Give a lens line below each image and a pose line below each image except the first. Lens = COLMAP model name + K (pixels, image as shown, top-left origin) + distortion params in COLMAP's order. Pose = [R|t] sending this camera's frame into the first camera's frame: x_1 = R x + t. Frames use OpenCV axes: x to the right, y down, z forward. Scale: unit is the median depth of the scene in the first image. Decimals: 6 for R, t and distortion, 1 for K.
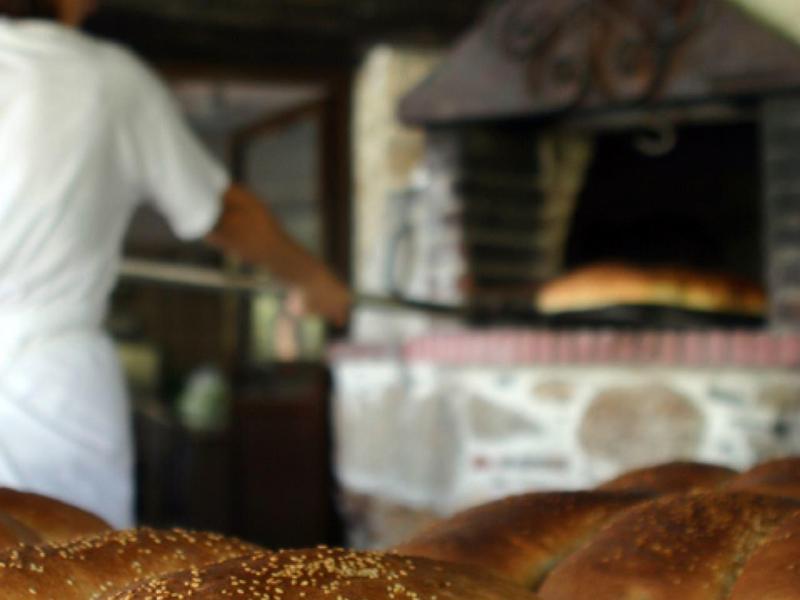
lens RADIAL K [[888.9, 0, 399.8], [0, 888.9, 299.8], [0, 0, 1]] dist [-0.074666, 0.000000]
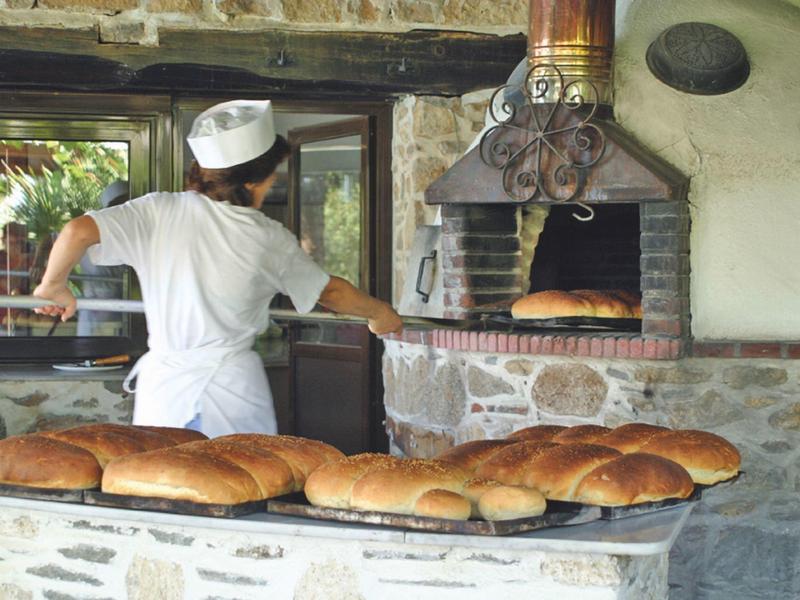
lens RADIAL K [[888.9, 0, 400.6], [0, 888.9, 301.6], [0, 0, 1]] dist [-0.074666, 0.000000]
pose [[0.999733, -0.003590, -0.022819, -0.012702], [0.005761, 0.995385, 0.095784, -0.184864], [0.022370, -0.095890, 0.995141, -0.668190]]
